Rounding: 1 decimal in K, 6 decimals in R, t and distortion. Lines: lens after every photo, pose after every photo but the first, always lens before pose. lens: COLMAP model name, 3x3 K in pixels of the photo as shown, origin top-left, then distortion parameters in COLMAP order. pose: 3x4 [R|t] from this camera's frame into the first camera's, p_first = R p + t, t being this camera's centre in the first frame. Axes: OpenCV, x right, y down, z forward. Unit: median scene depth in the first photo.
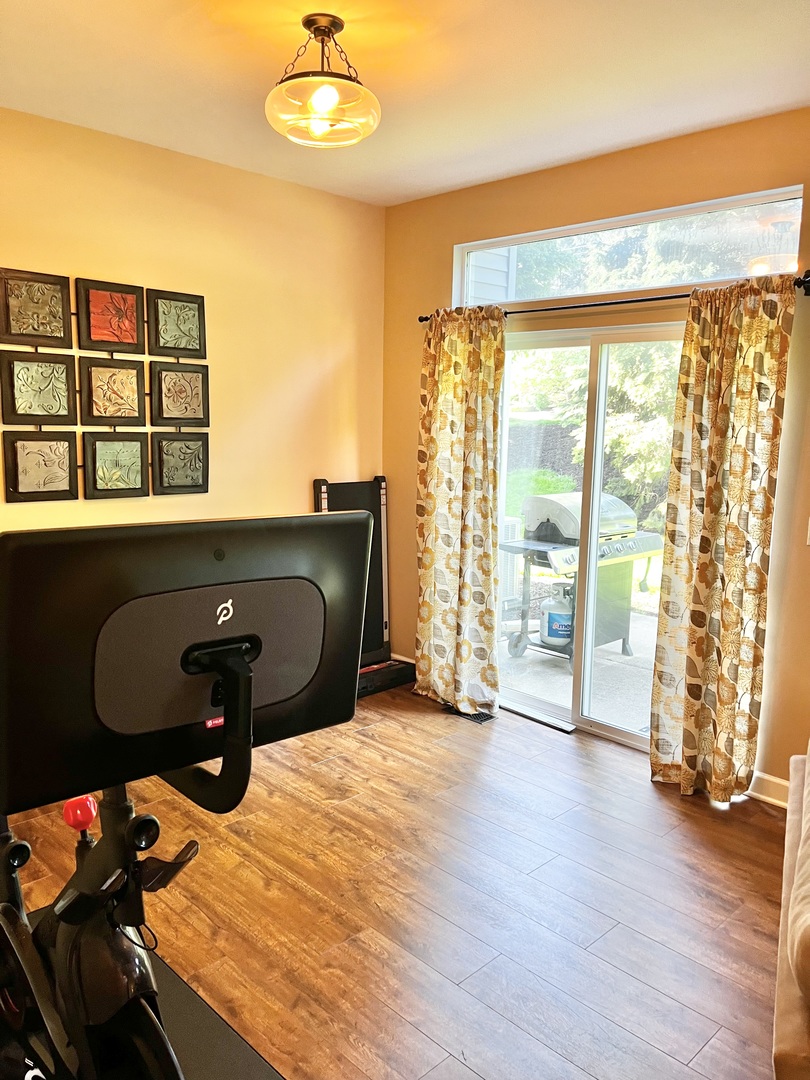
lens RADIAL K [[828.0, 0, 412.6], [0, 828.0, 539.2], [0, 0, 1]] dist [0.068895, -0.056879]
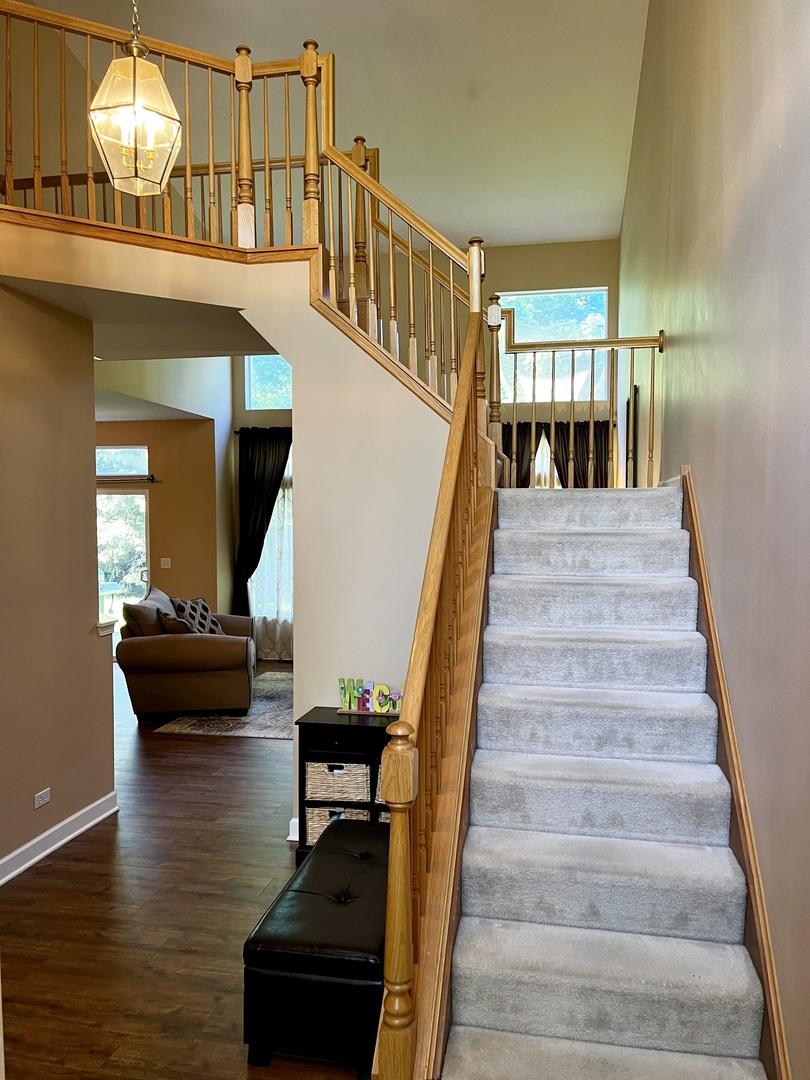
lens RADIAL K [[828.0, 0, 405.6], [0, 828.0, 543.9], [0, 0, 1]] dist [0.068895, -0.056879]
pose [[0.828311, -0.044544, 0.558496, -0.347245], [0.104516, 0.991621, -0.075920, 0.189021], [-0.550434, 0.121257, 0.826026, -1.510429]]
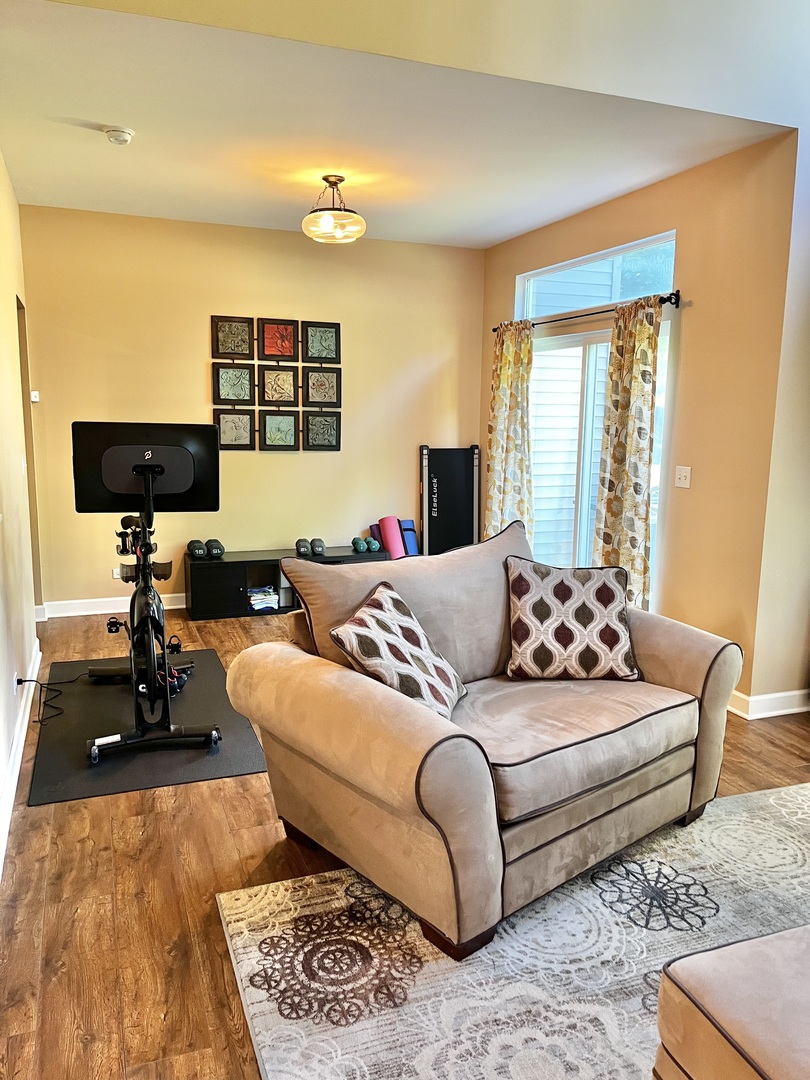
lens RADIAL K [[828.0, 0, 402.5], [0, 828.0, 539.0], [0, 0, 1]] dist [0.068895, -0.056879]
pose [[0.914577, 0.058506, -0.400158, 0.517013], [-0.058186, 0.998222, 0.012963, 0.086007], [0.400205, 0.011428, 0.916355, -0.380456]]
